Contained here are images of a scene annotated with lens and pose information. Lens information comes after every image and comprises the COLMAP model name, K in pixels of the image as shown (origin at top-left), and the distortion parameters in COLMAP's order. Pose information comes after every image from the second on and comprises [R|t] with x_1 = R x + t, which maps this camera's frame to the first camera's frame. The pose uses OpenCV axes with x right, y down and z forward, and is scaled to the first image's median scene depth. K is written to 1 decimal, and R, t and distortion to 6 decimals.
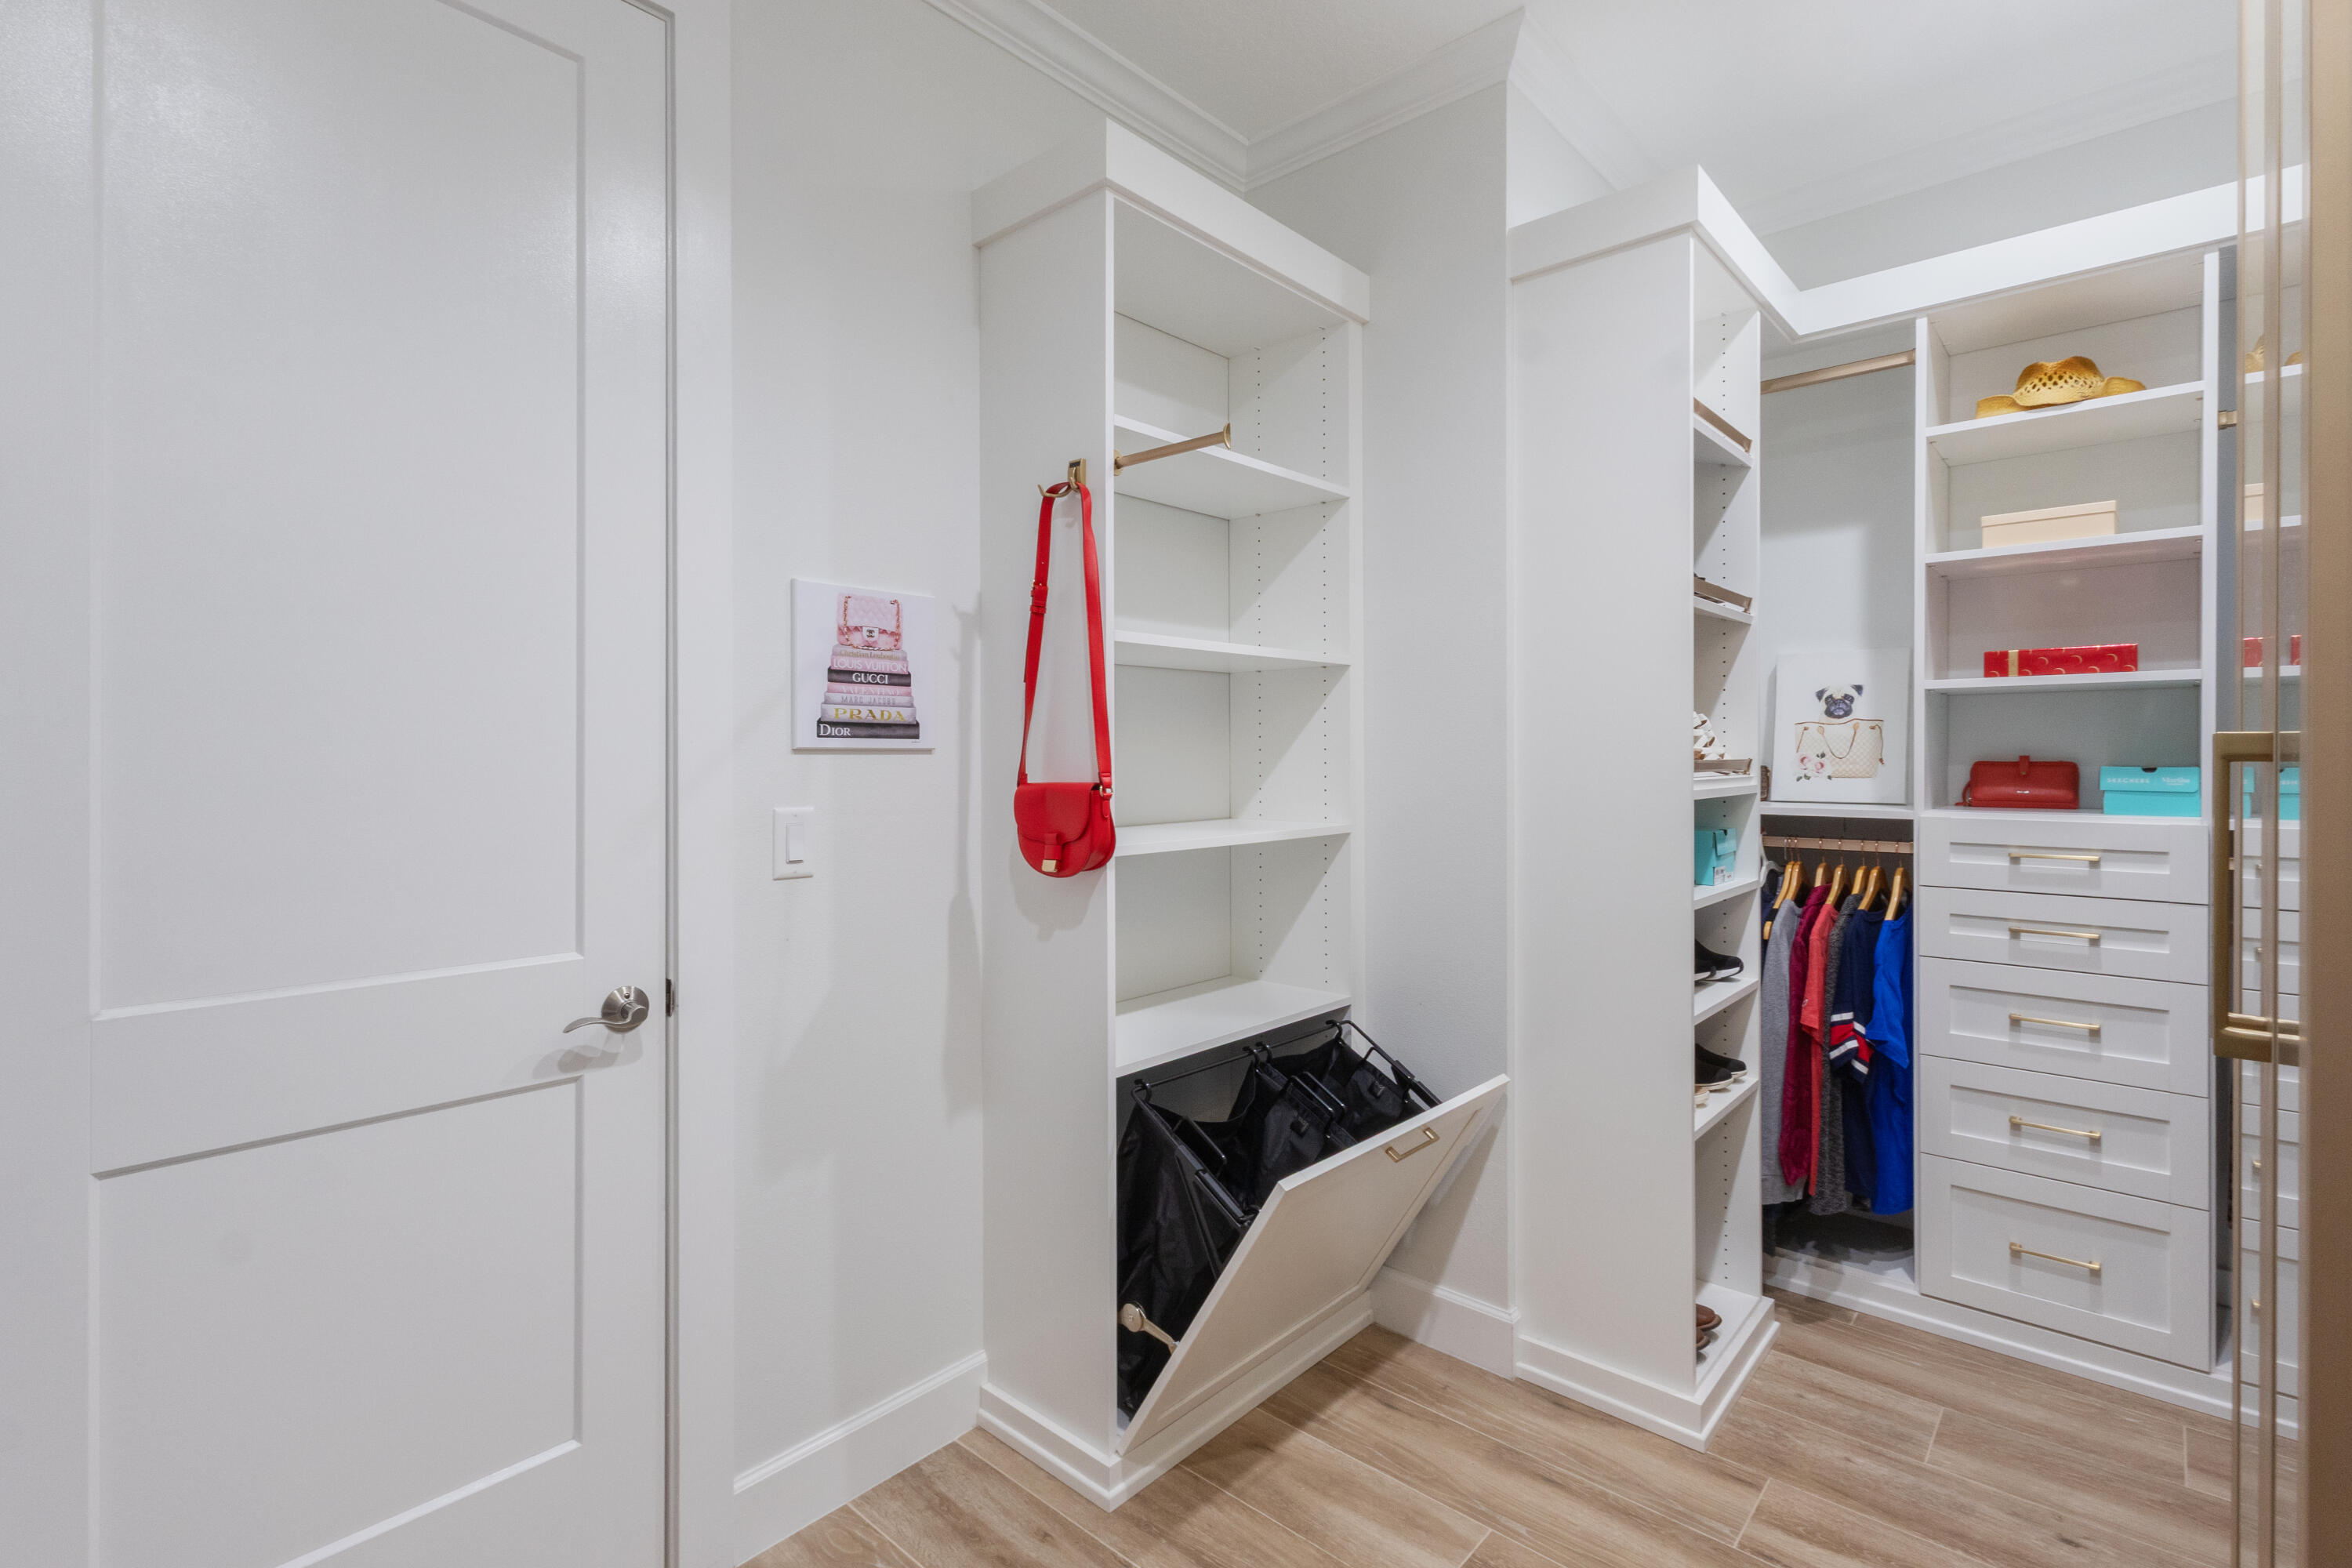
lens RADIAL K [[1079.7, 0, 1168.9], [0, 1079.7, 767.8], [0, 0, 1]] dist [-0.006727, 0.003545]
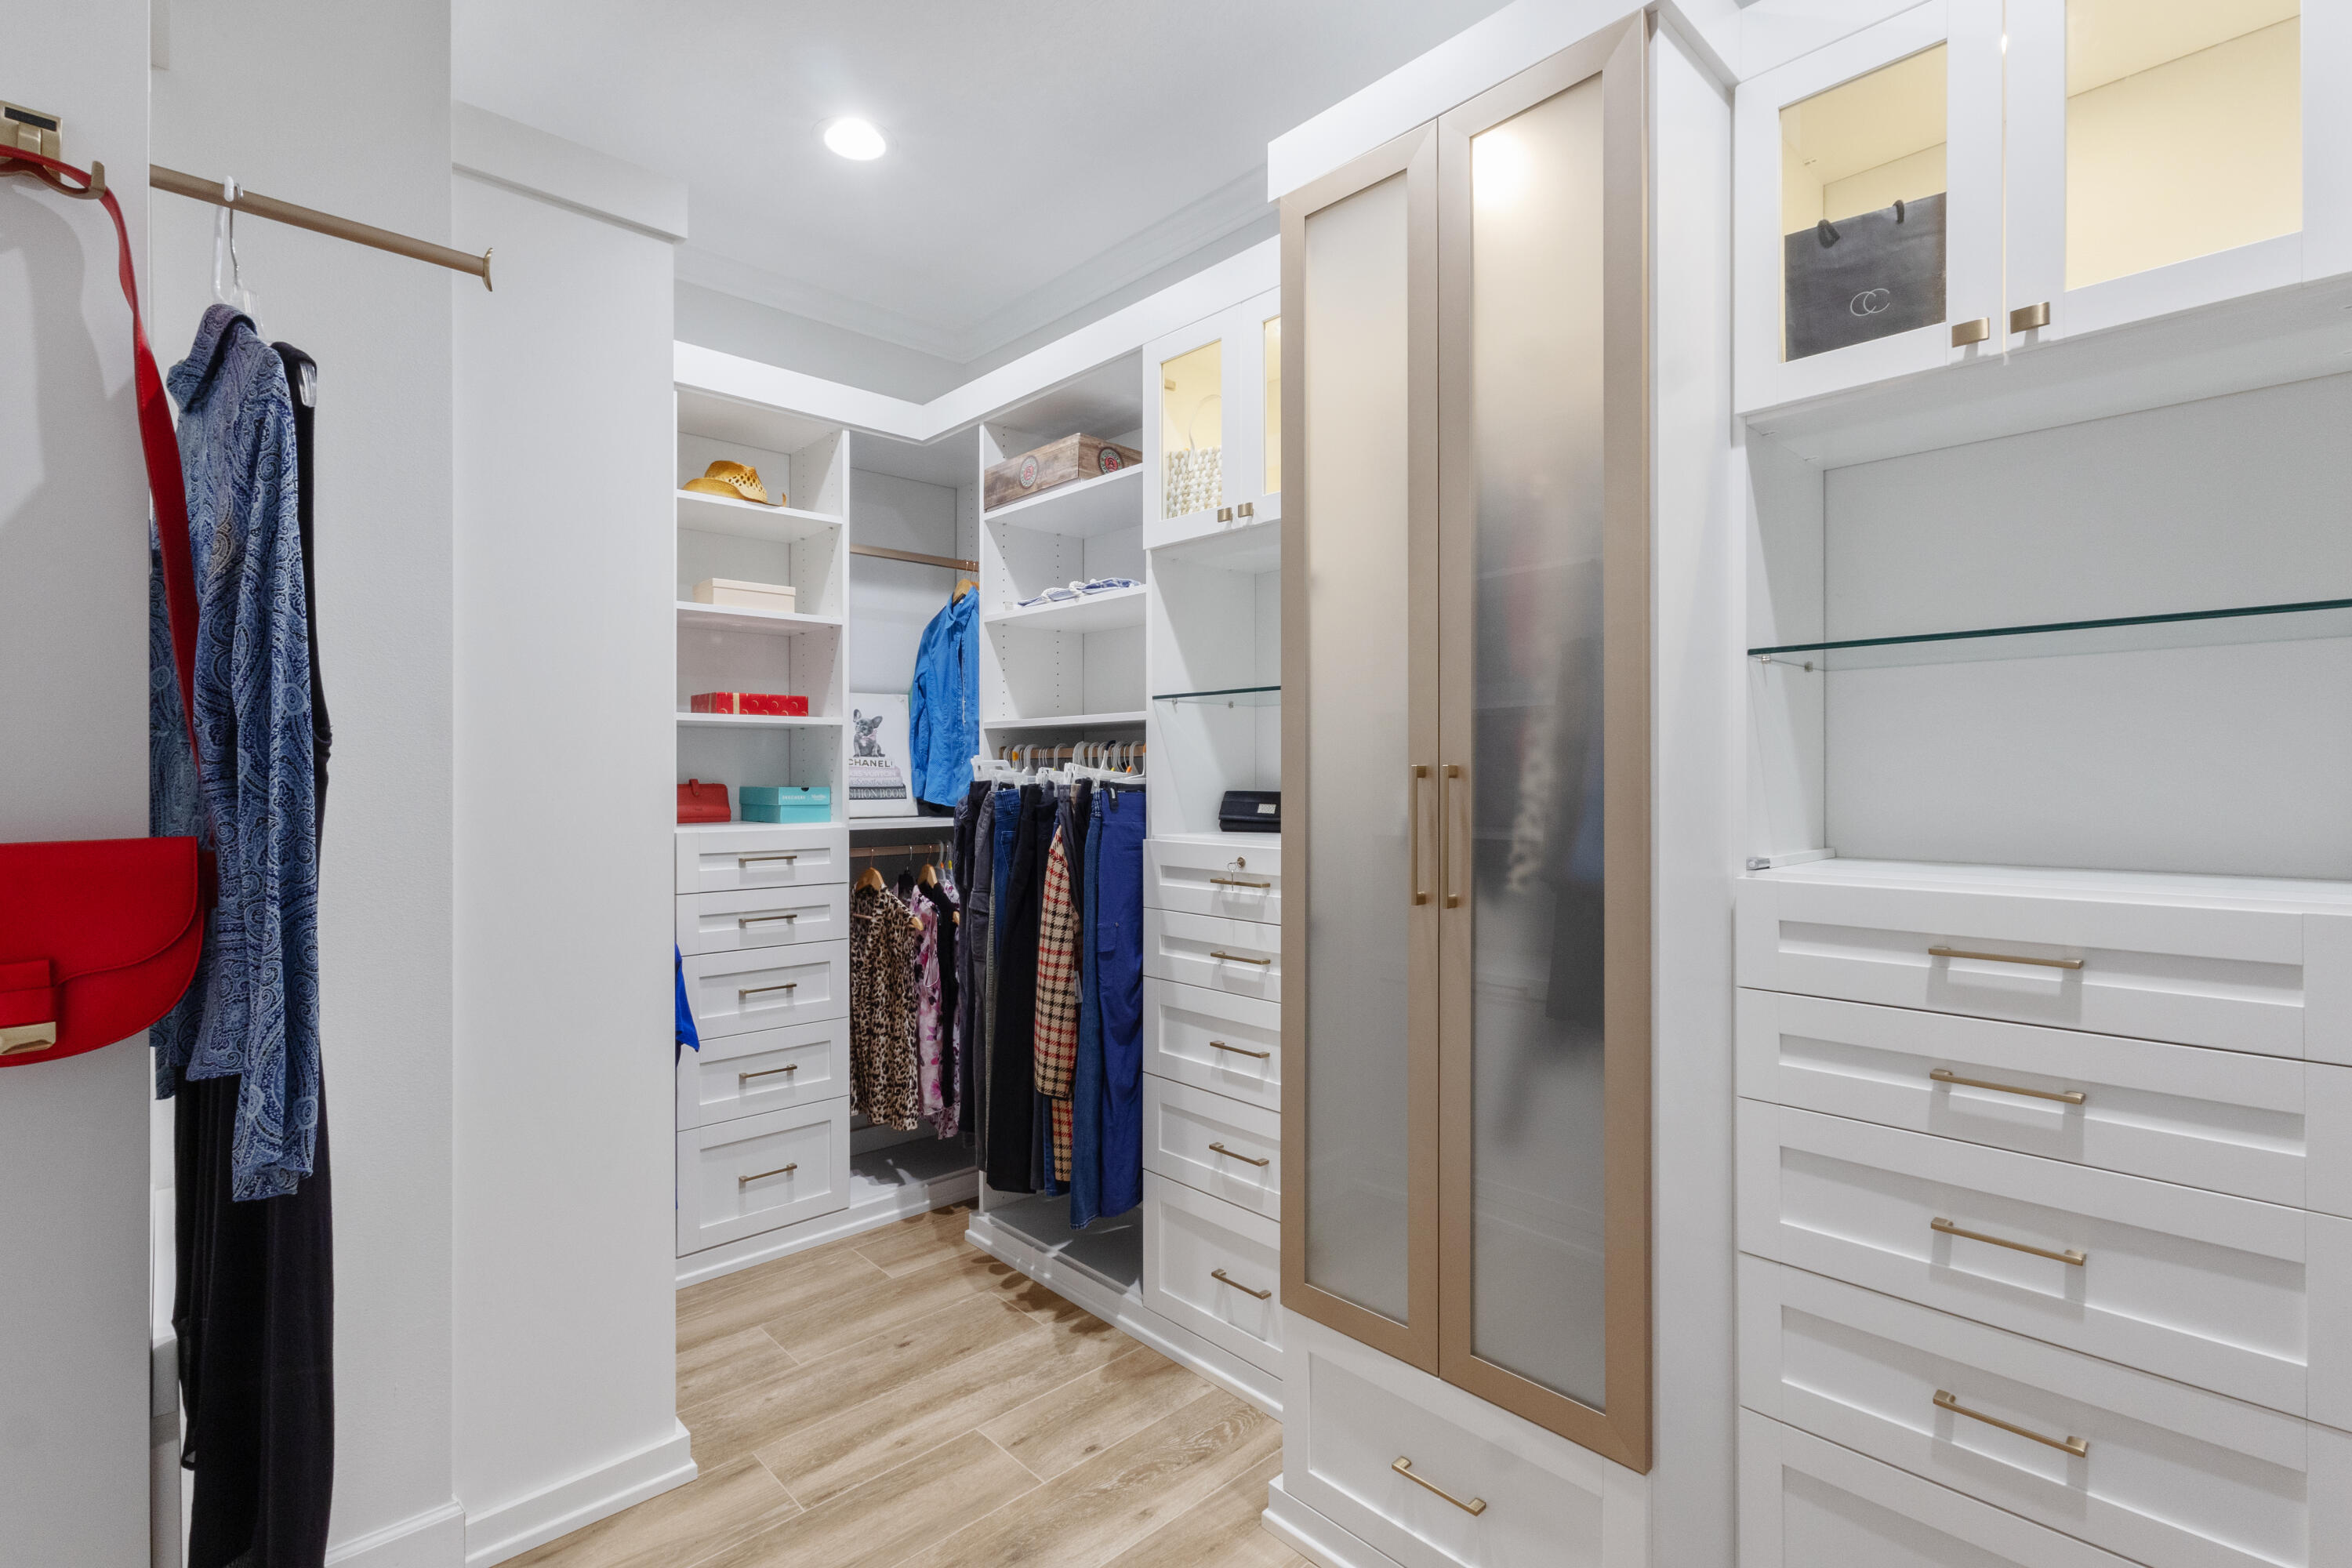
lens RADIAL K [[1079.7, 0, 1169.5], [0, 1079.7, 777.0], [0, 0, 1]] dist [-0.006727, 0.003545]
pose [[0.083174, -0.001703, 0.996534, -0.443630], [0.013559, 0.999908, 0.000577, -0.008345], [-0.996443, 0.013464, 0.083190, 0.453704]]
